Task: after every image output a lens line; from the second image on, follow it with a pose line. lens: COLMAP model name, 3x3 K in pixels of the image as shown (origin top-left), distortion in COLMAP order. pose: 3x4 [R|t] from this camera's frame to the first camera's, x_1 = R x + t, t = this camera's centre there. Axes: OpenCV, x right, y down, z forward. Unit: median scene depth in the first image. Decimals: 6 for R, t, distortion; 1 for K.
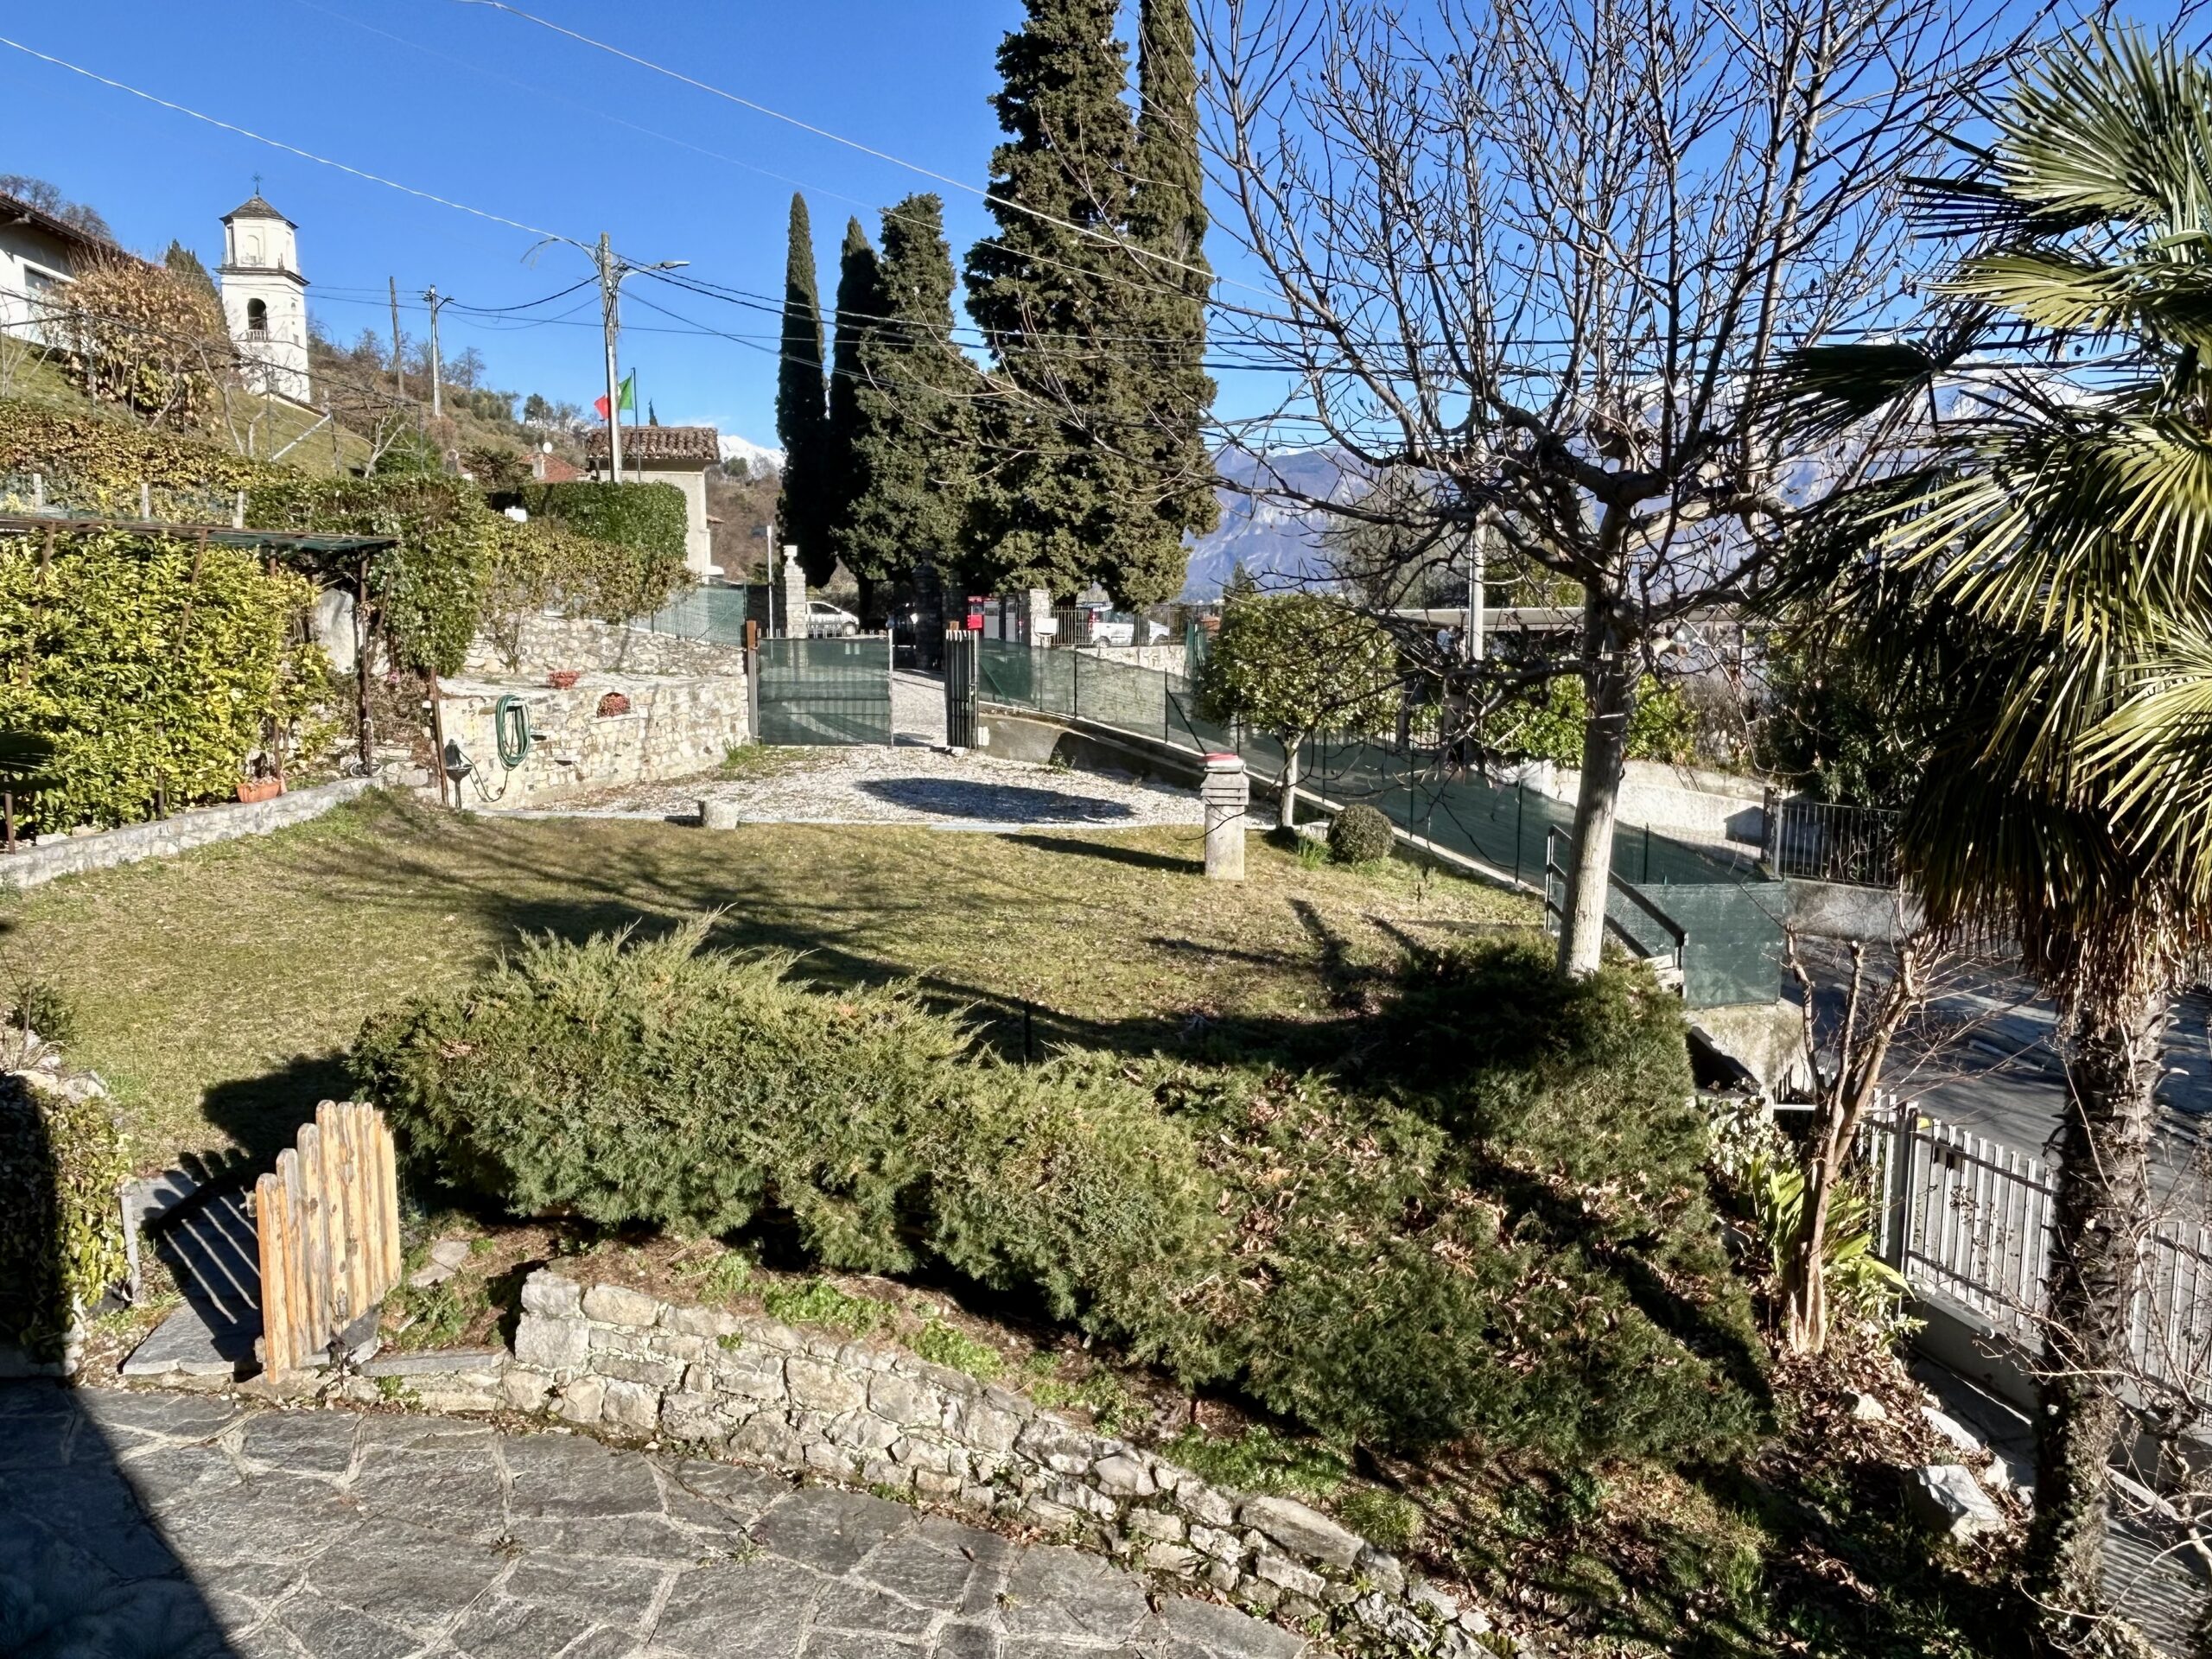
lens RADIAL K [[1602.6, 0, 1084.0], [0, 1602.6, 823.3], [0, 0, 1]] dist [-0.012506, -0.008220]
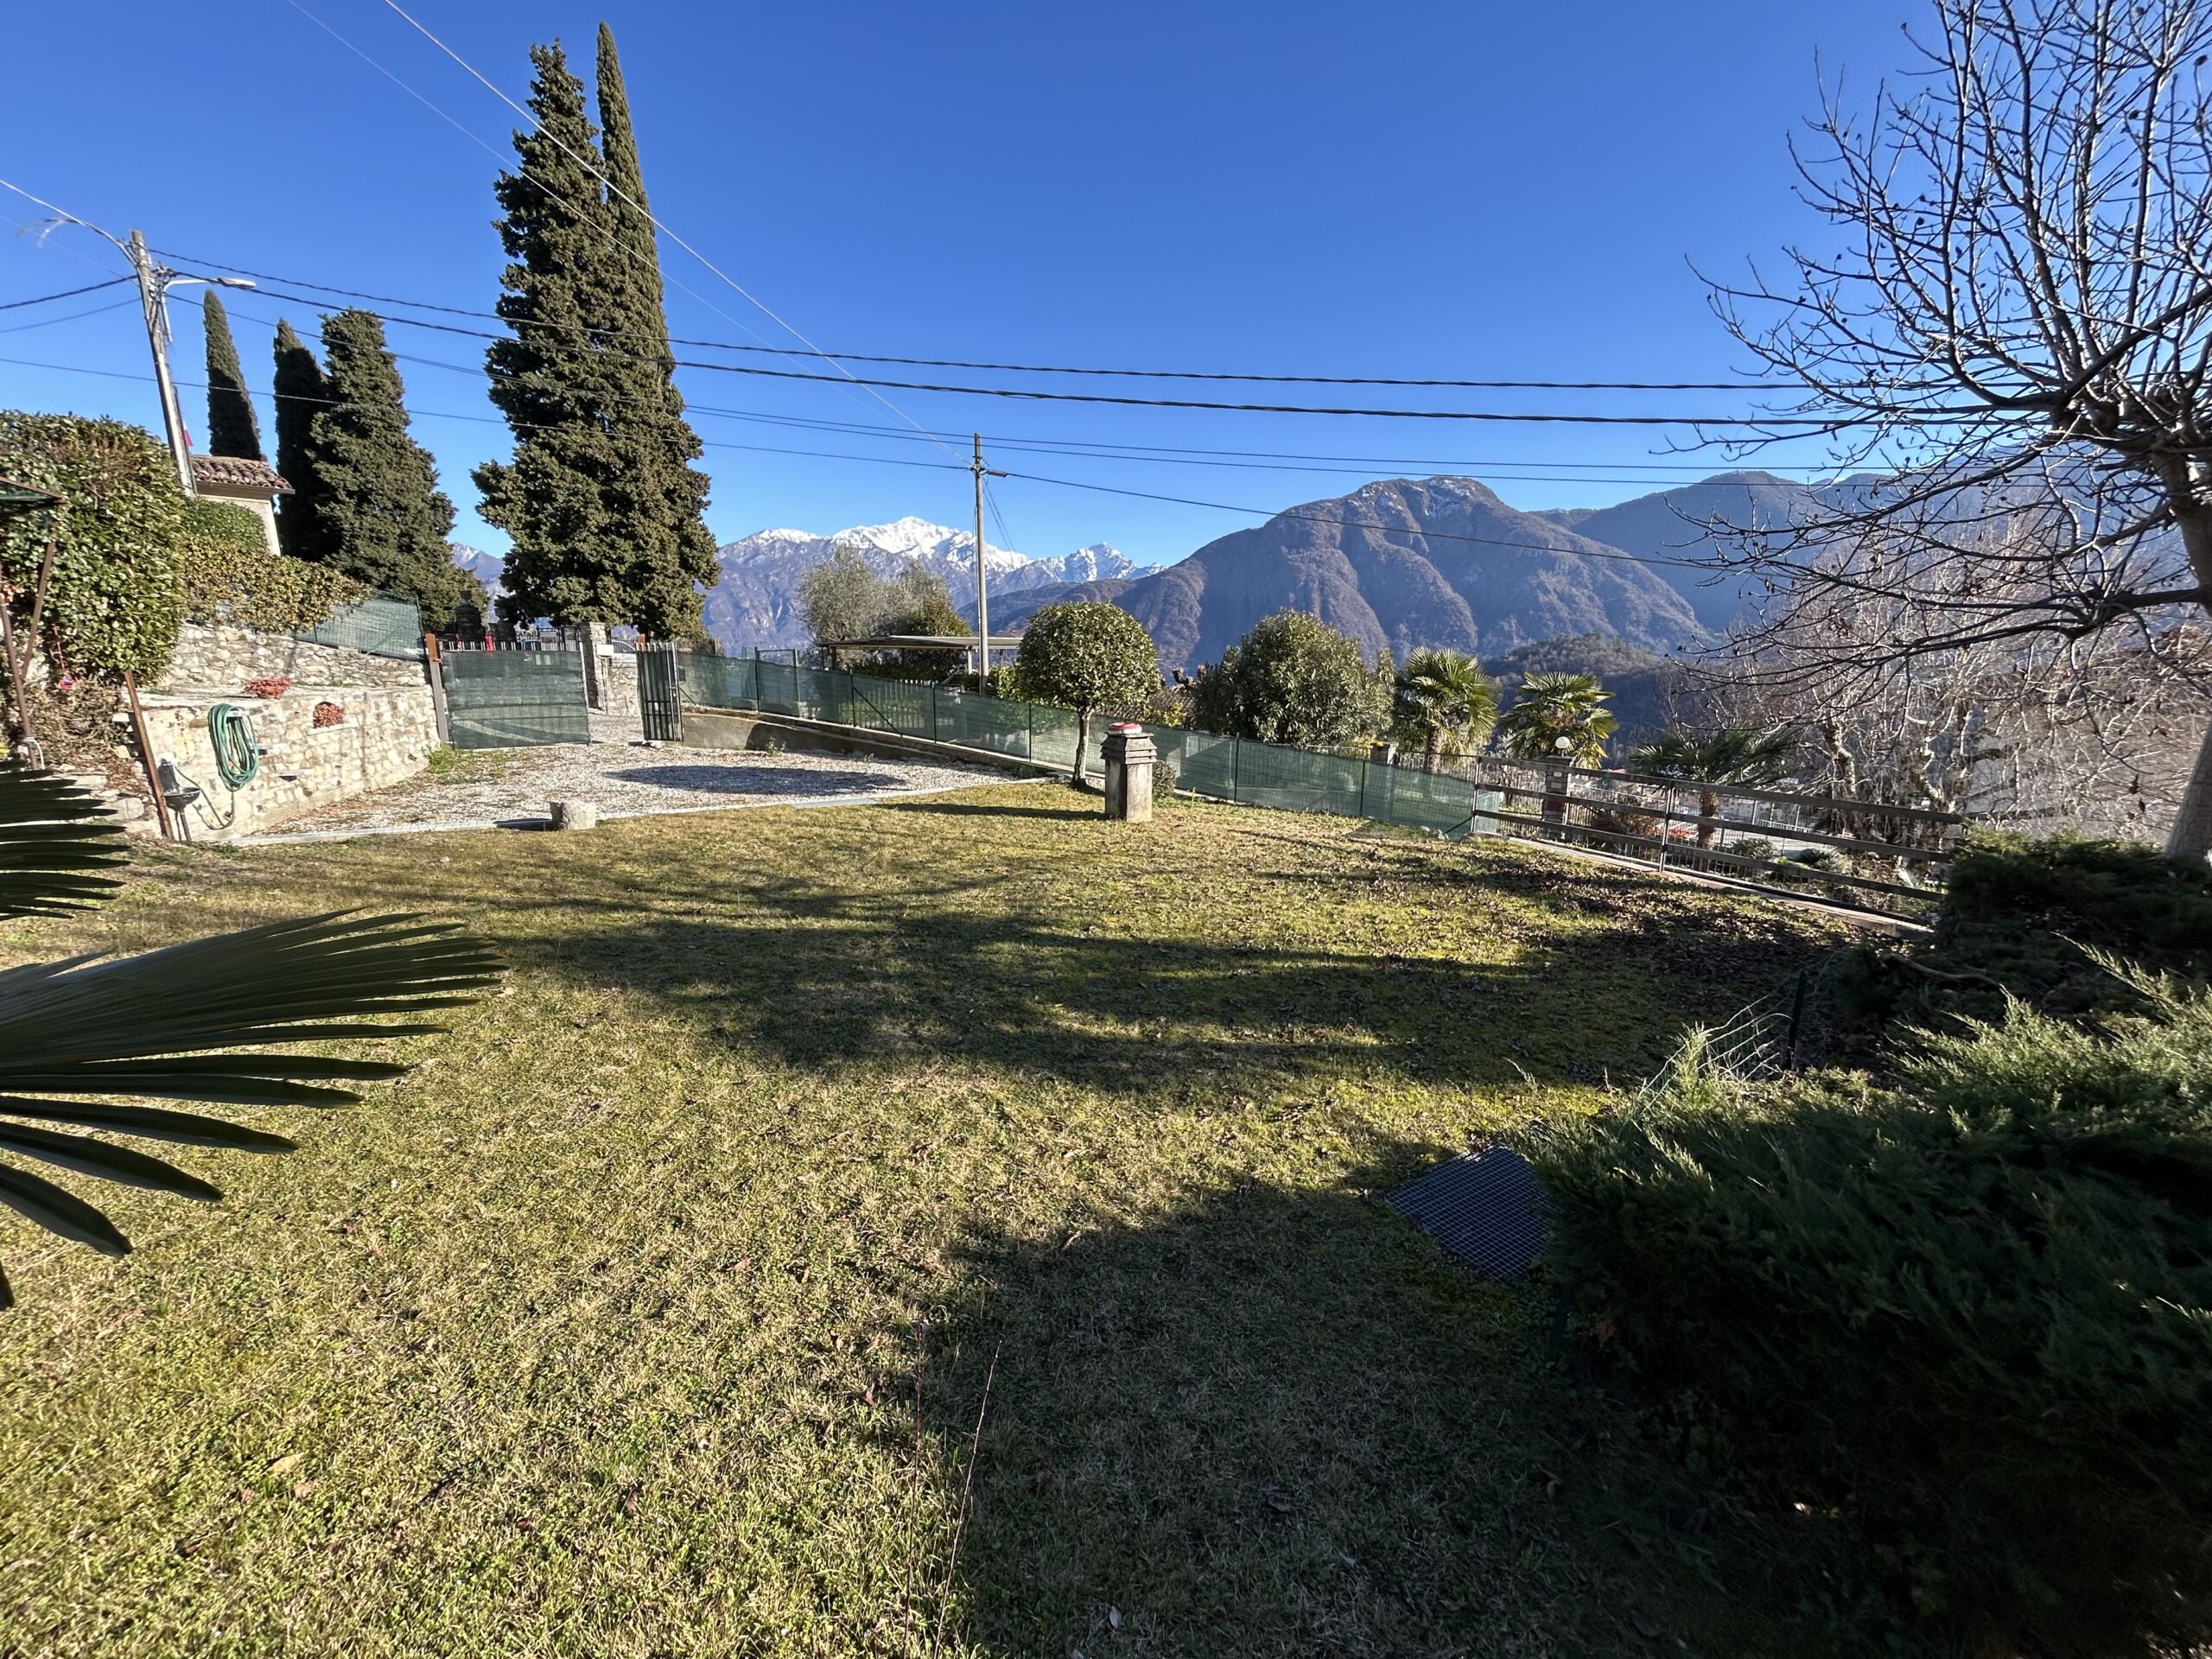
lens RADIAL K [[898.3, 0, 1135.3], [0, 898.3, 817.6], [0, 0, 1]] dist [-0.001664, 0.000574]
pose [[0.813549, -0.107381, 0.571495, -0.107208], [0.078089, 0.994074, 0.075618, -0.007745], [-0.576229, -0.016892, 0.817114, 0.139883]]
